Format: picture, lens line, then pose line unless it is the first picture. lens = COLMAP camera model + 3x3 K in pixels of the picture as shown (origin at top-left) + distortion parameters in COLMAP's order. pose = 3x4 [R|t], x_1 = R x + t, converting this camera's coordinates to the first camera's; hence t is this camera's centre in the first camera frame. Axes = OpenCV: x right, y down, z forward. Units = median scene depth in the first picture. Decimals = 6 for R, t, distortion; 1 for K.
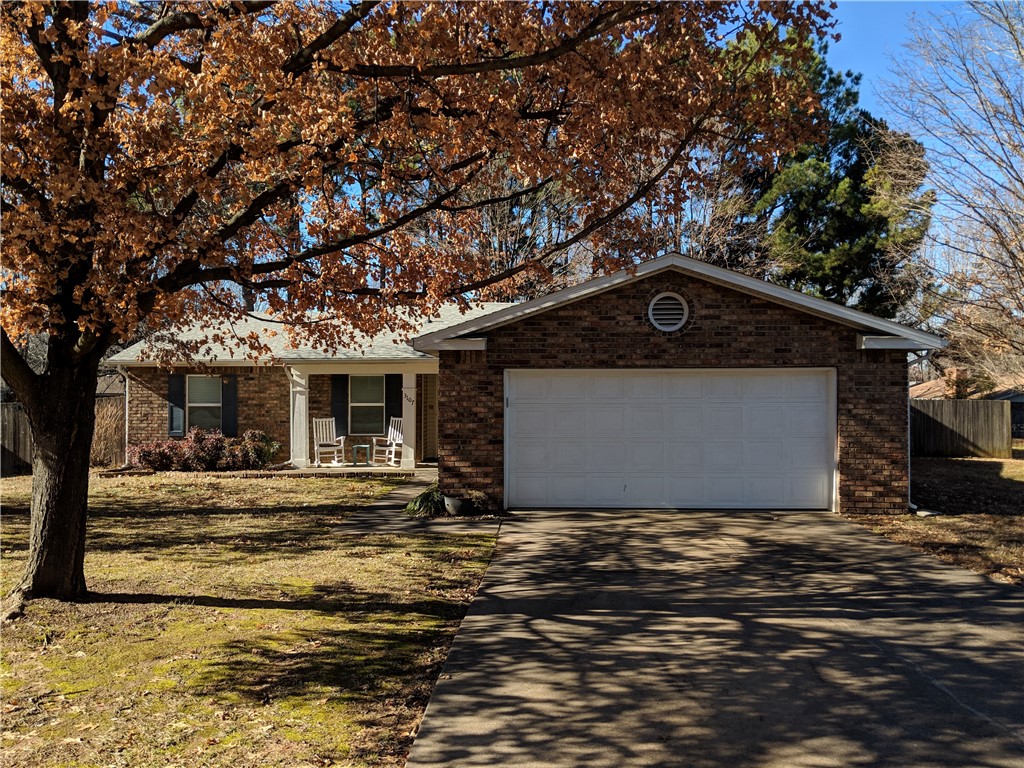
lens RADIAL K [[825.1, 0, 511.1], [0, 825.1, 380.7], [0, 0, 1]] dist [0.080506, -0.140579]
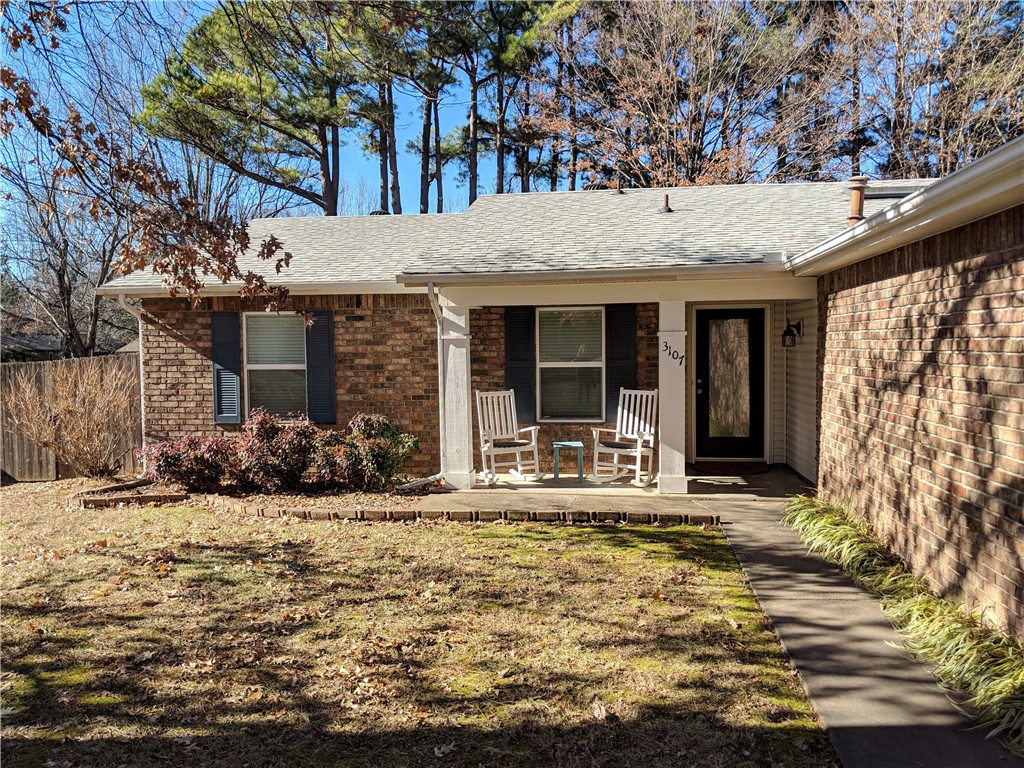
lens RADIAL K [[825.1, 0, 515.8], [0, 825.1, 383.3], [0, 0, 1]] dist [0.080506, -0.140579]
pose [[0.996616, -0.004974, -0.082048, -0.172086], [0.009313, 0.998573, 0.052585, 0.012895], [0.081670, -0.053171, 0.995240, 0.483622]]
